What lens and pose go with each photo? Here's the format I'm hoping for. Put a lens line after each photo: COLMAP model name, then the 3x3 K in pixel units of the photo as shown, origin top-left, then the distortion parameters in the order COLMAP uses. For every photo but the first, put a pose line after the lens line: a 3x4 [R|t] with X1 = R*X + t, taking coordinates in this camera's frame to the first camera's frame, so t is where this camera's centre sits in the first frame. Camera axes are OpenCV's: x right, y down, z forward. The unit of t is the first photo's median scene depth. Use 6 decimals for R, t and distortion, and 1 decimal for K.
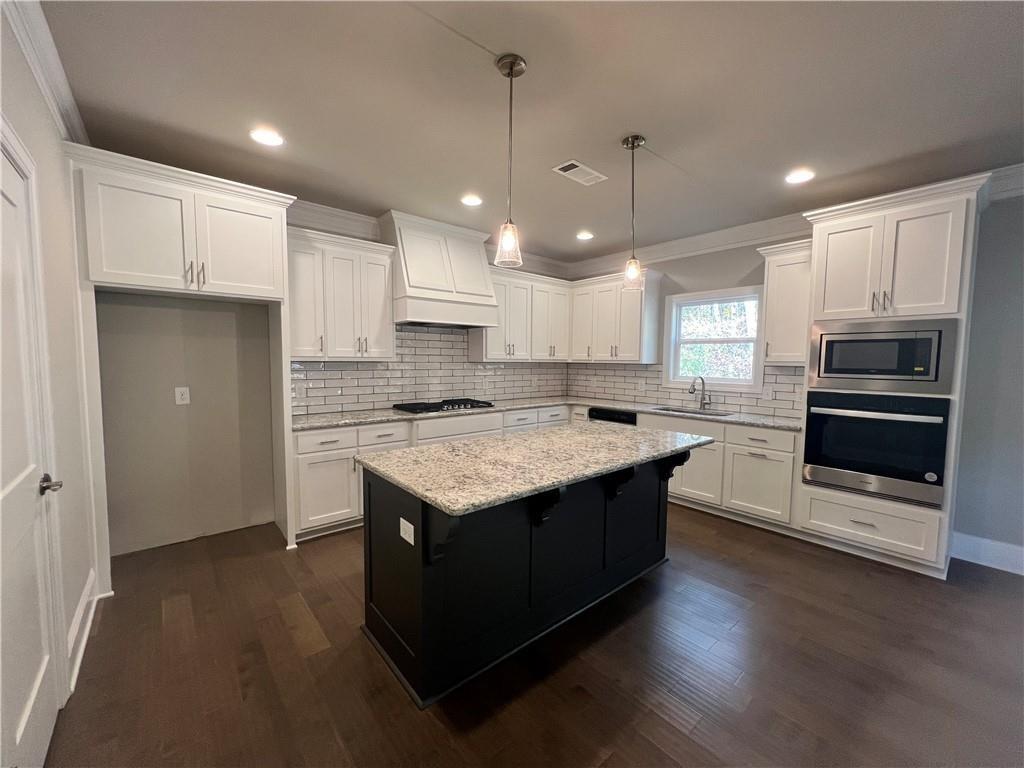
lens RADIAL K [[410.7, 0, 511.1], [0, 410.7, 389.1], [0, 0, 1]] dist [-0.000836, -0.000073]
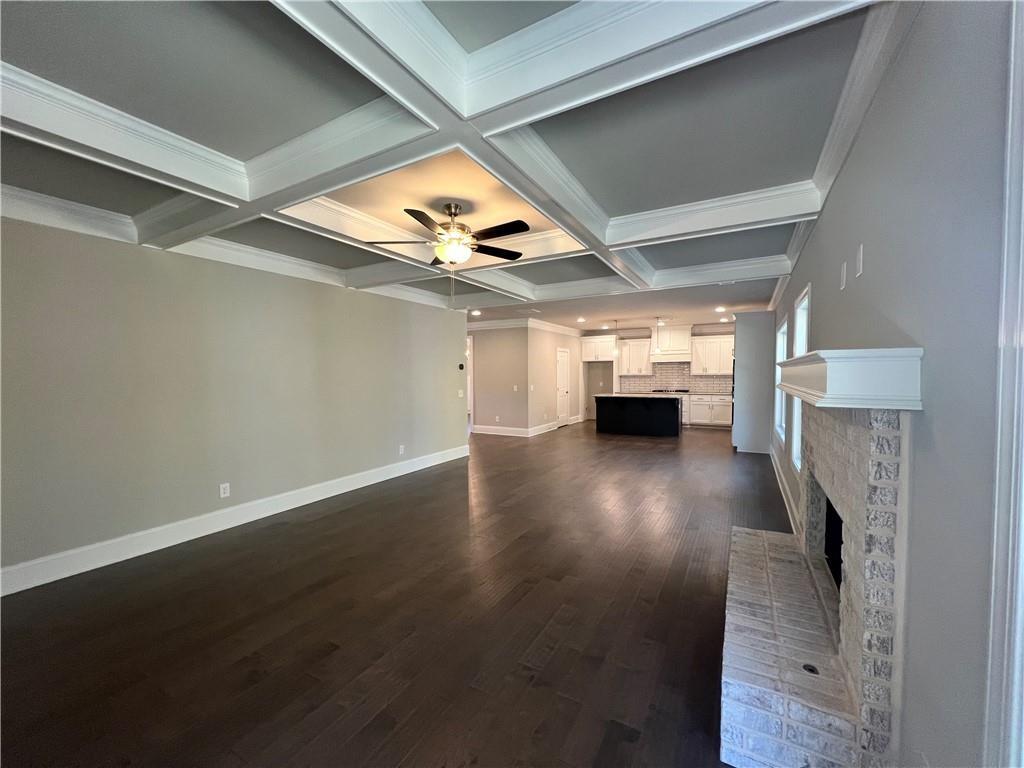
lens RADIAL K [[410.7, 0, 511.1], [0, 410.7, 389.1], [0, 0, 1]] dist [-0.000836, -0.000073]
pose [[0.337487, 0.017931, -0.941159, 2.360250], [-0.060492, 0.998165, -0.002674, 0.111243], [0.939385, 0.057835, 0.337952, -1.067025]]
